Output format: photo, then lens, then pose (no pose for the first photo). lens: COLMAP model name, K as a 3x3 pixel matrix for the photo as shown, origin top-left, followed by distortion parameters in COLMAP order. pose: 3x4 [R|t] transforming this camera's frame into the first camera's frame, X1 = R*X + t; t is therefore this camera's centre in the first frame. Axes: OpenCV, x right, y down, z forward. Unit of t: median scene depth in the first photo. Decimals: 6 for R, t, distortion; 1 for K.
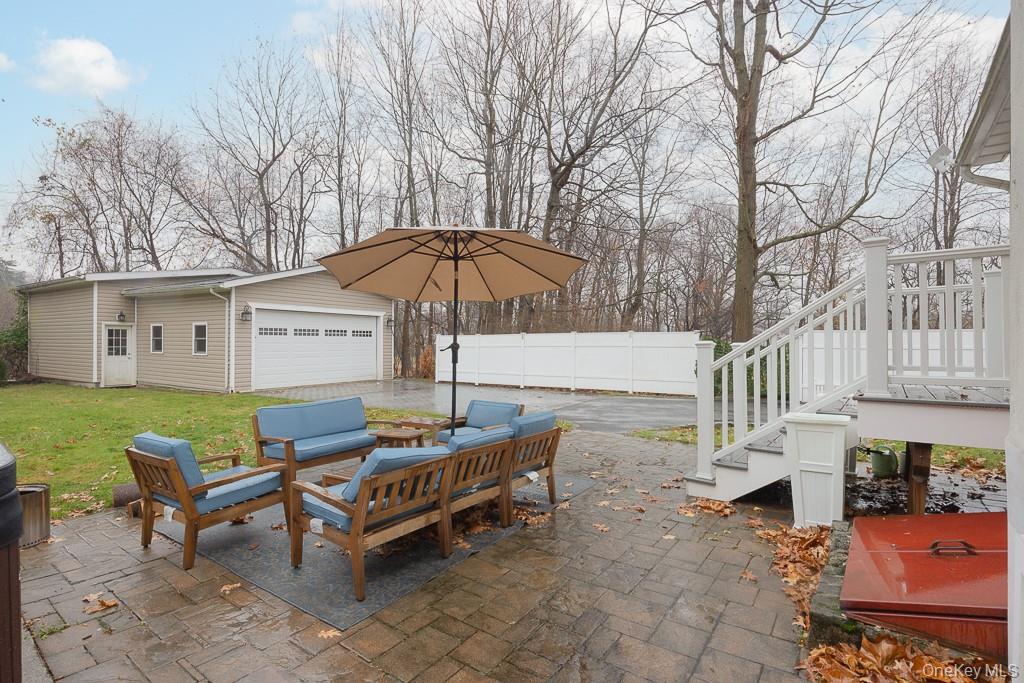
lens RADIAL K [[490.7, 0, 512.0], [0, 490.7, 341.5], [0, 0, 1]] dist [0.000494, 0.000300]
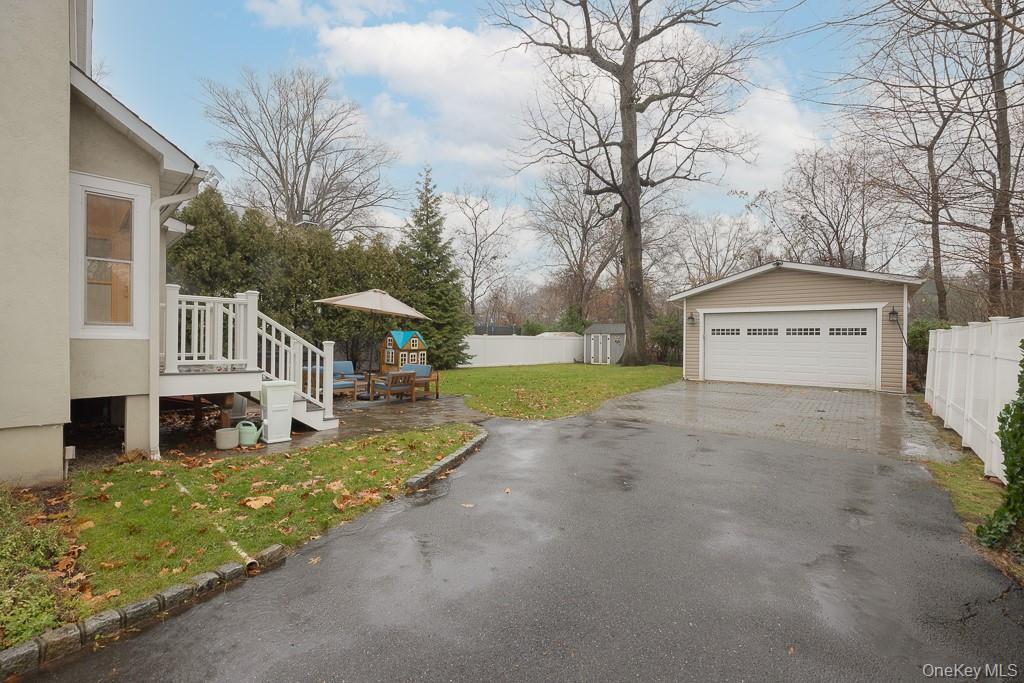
lens RADIAL K [[483.8, 0, 512.0], [0, 483.8, 341.5], [0, 0, 1]] dist [0.000380, 0.000017]
pose [[-0.119693, 0.003437, -0.992805, 0.687009], [-0.004104, 0.999984, 0.003957, 0.000436], [0.992803, 0.004548, -0.119676, 0.602054]]
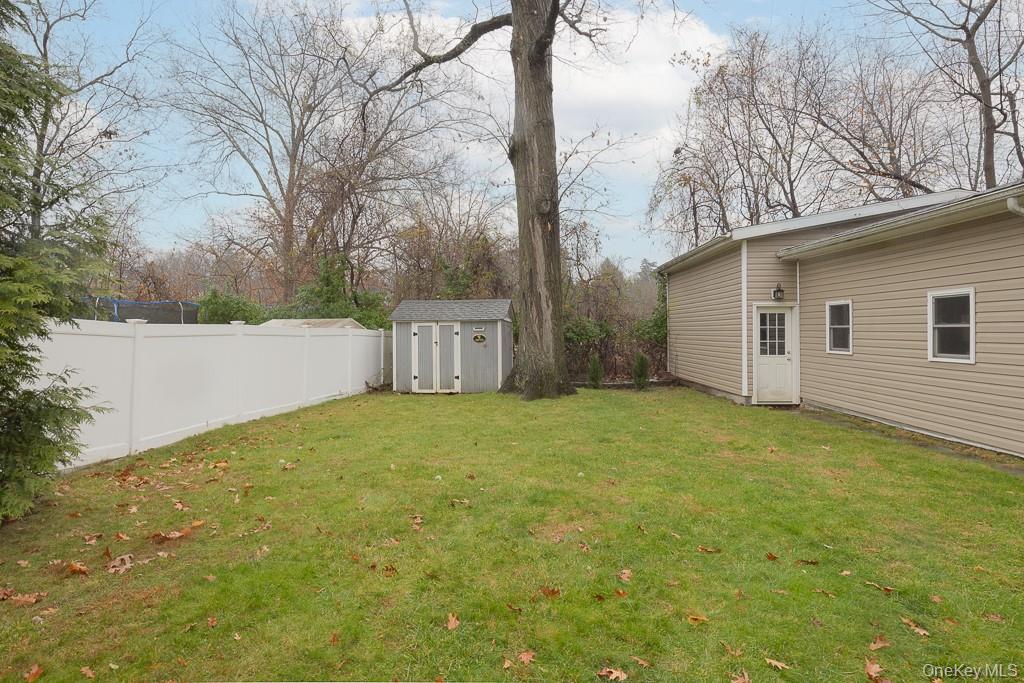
lens RADIAL K [[557.4, 0, 512.0], [0, 557.4, 341.5], [0, 0, 1]] dist [-0.002620, 0.000019]
pose [[0.501885, 0.006684, -0.864909, -0.355432], [0.011814, 0.999824, 0.014583, -0.003142], [0.864854, -0.017537, 0.501717, 0.353129]]
